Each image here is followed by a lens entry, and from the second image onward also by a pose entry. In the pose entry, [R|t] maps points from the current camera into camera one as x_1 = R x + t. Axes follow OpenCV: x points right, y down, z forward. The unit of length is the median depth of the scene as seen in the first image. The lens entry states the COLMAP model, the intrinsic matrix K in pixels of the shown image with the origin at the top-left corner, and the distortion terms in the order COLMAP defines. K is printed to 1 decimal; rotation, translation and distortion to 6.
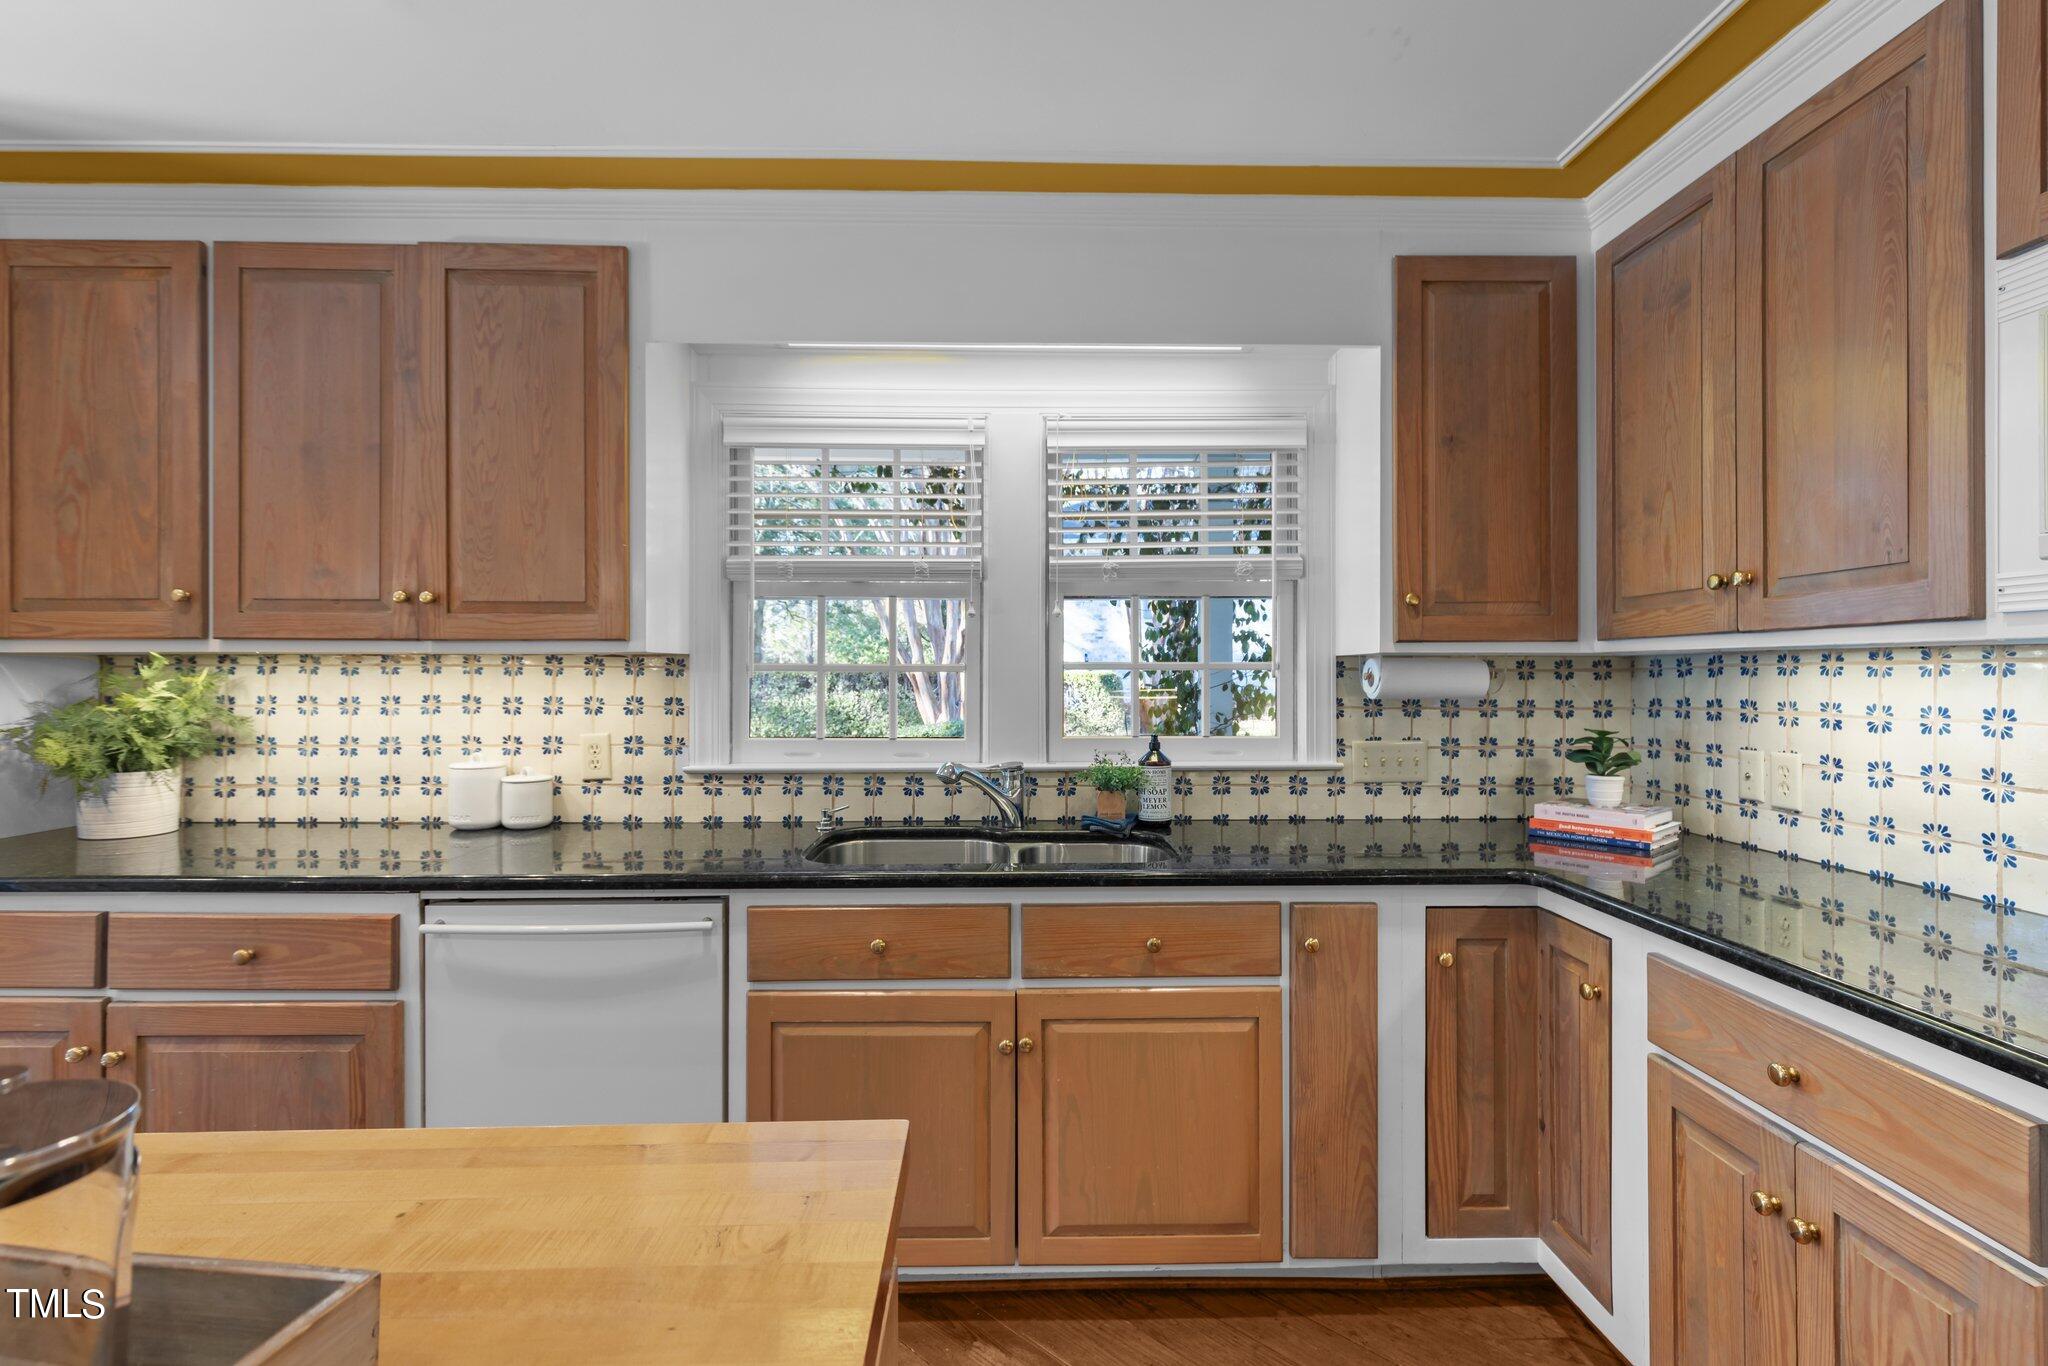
lens RADIAL K [[926.3, 0, 1024.5], [0, 926.3, 674.8], [0, 0, 1]] dist [0.003380, 0.000797]
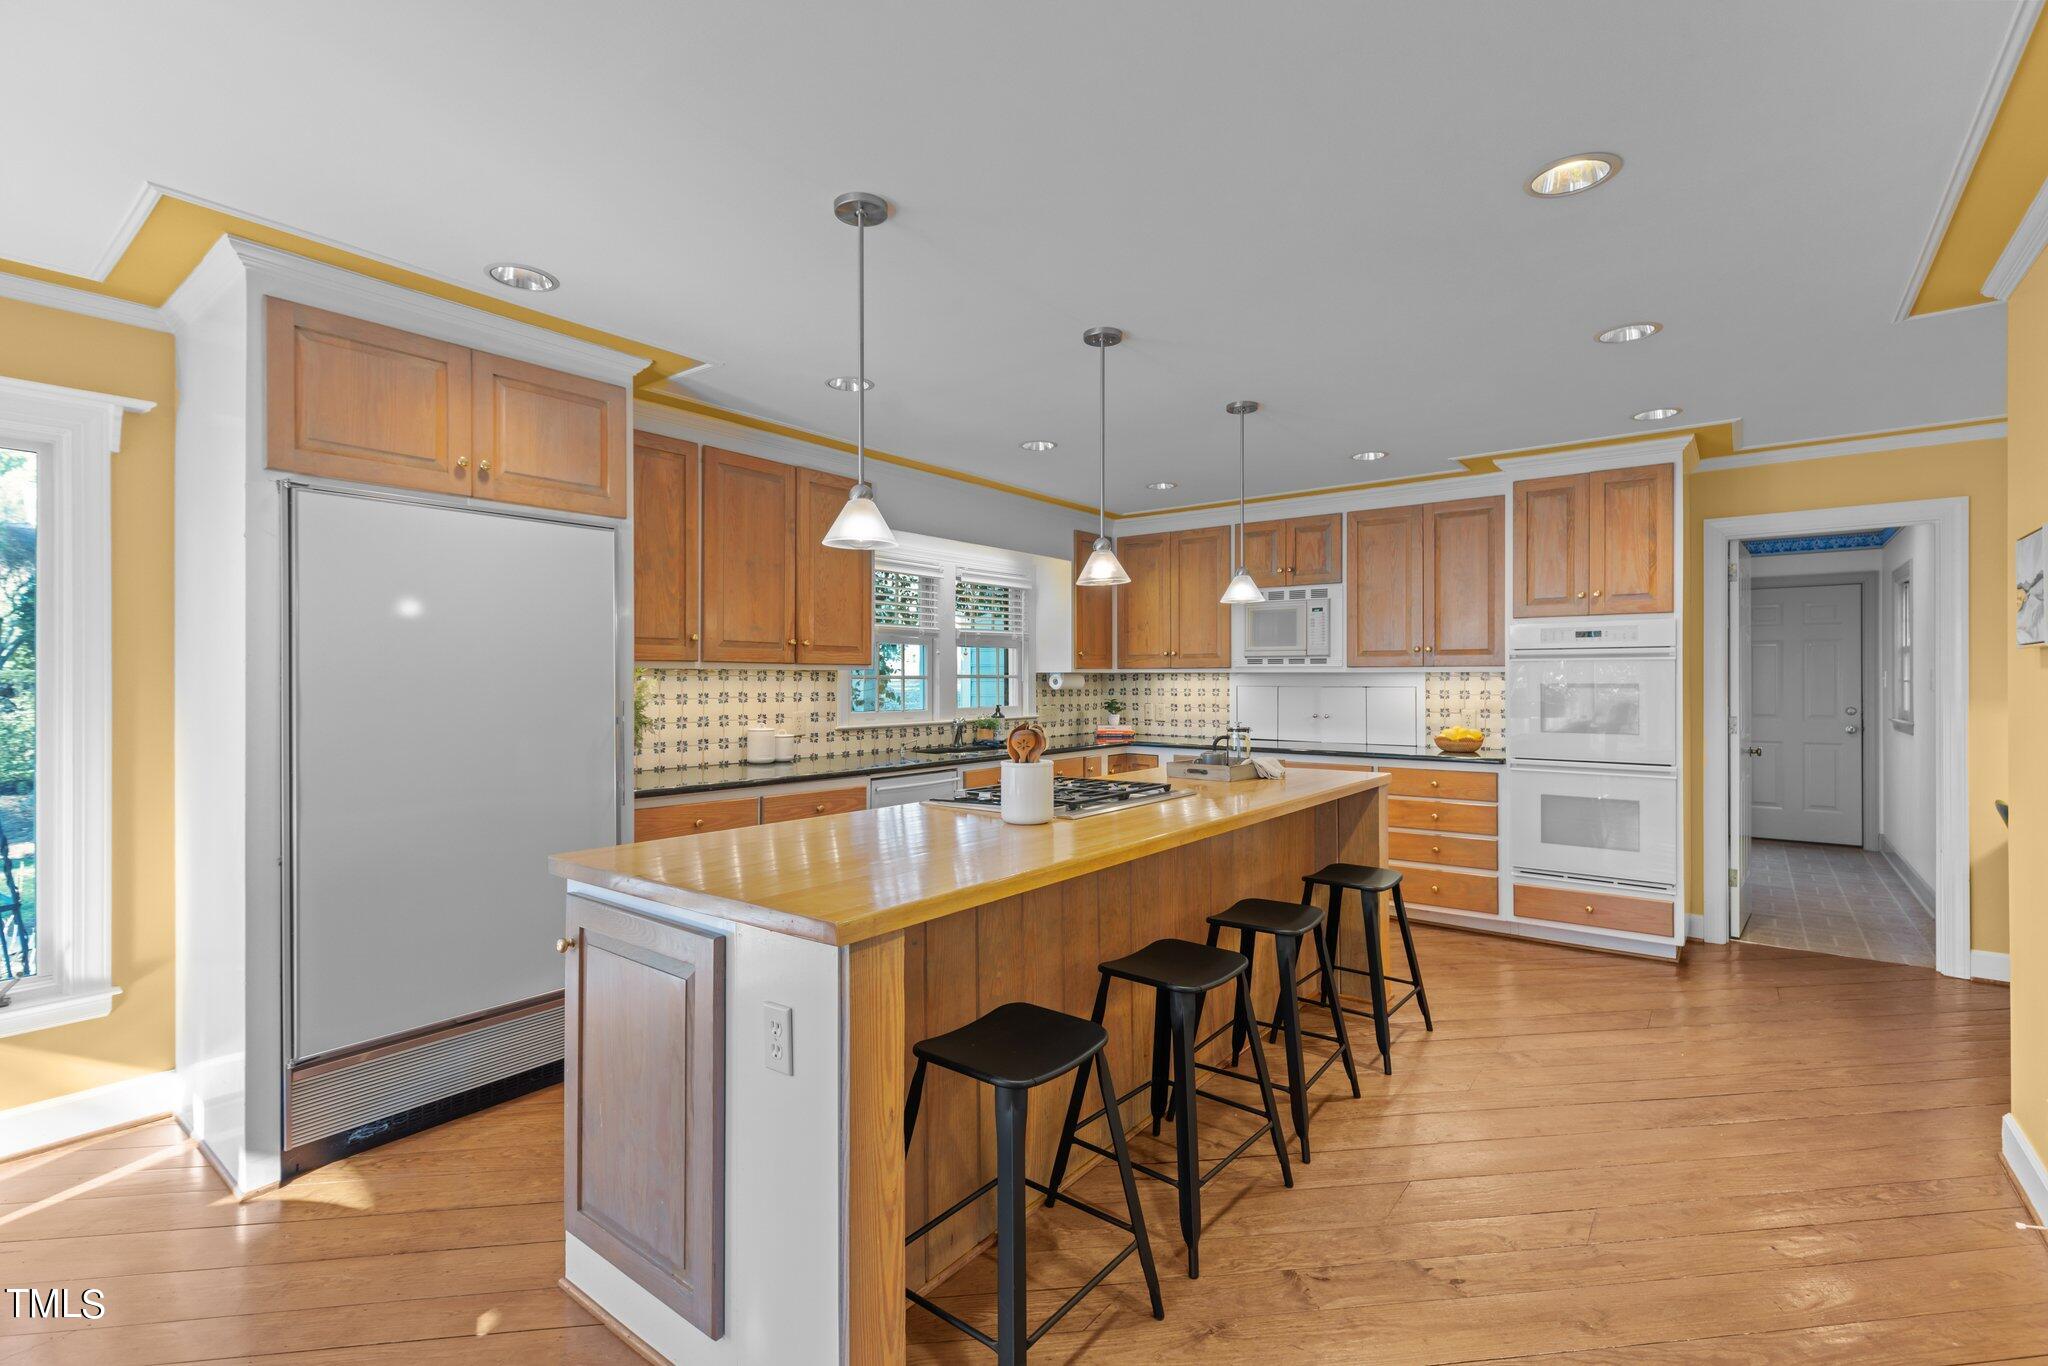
lens RADIAL K [[926.3, 0, 1027.1], [0, 926.3, 679.8], [0, 0, 1]] dist [0.003380, 0.000797]
pose [[0.626180, -0.001136, 0.779678, -1.711990], [-0.000514, 0.999998, 0.001869, -0.006021], [-0.779679, -0.001571, 0.626178, -0.579336]]
